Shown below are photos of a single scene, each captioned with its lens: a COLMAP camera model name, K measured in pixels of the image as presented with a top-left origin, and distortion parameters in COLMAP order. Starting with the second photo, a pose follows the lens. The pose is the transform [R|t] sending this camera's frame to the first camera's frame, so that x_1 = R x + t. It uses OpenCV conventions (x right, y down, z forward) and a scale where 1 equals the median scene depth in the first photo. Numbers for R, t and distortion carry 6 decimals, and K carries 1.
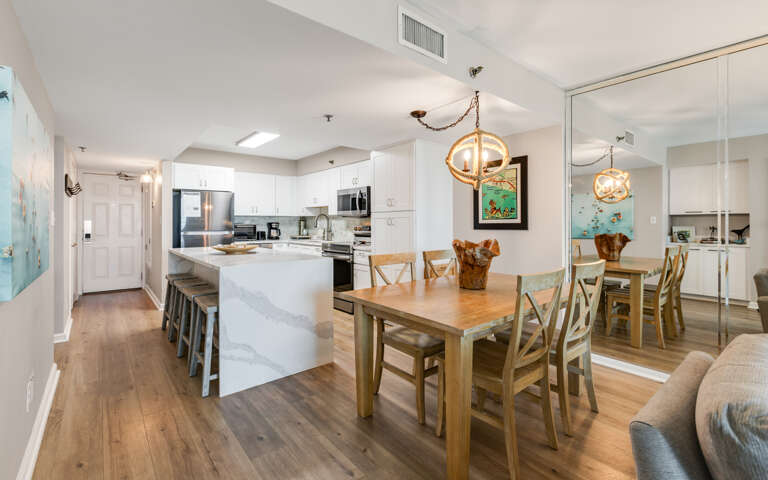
lens RADIAL K [[337.9, 0, 379.3], [0, 337.9, 223.4], [0, 0, 1]] dist [0.001898, 0.000470]
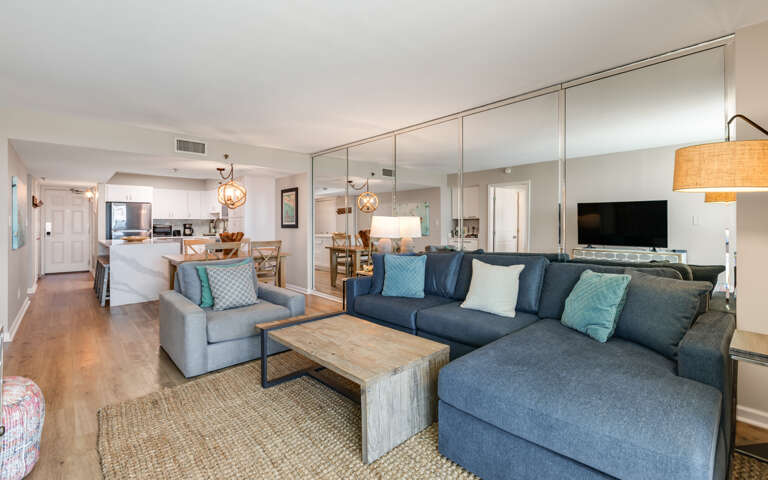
lens RADIAL K [[343.8, 0, 383.3], [0, 343.8, 224.1], [0, 0, 1]] dist [-0.001363, -0.000534]
pose [[0.998614, 0.000187, 0.052628, 0.555843], [-0.000145, 1.000000, -0.000804, -0.000866], [-0.052629, 0.000795, 0.998614, -0.611196]]
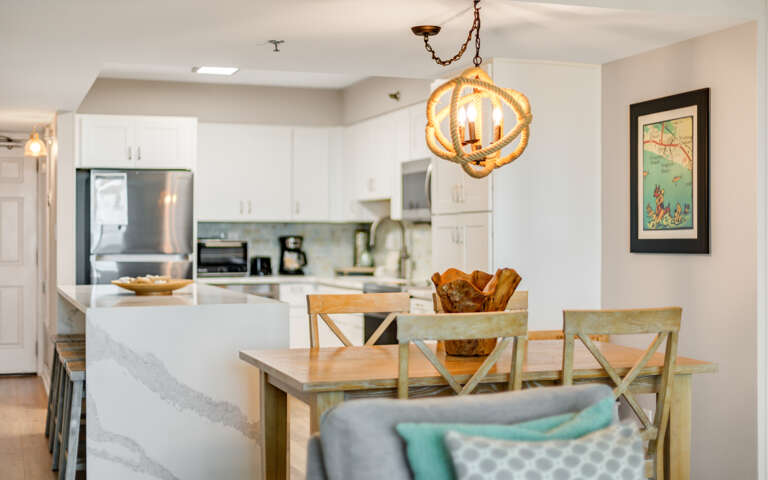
lens RADIAL K [[1102.0, 0, 384.0], [0, 1102.0, 240.0], [0, 0, 1]] dist [-0.006656, -0.066966]
pose [[0.937739, 0.002658, -0.347329, 0.375469], [-0.002155, 0.999996, 0.001834, -0.000754], [0.347333, -0.000972, 0.937741, -0.360270]]
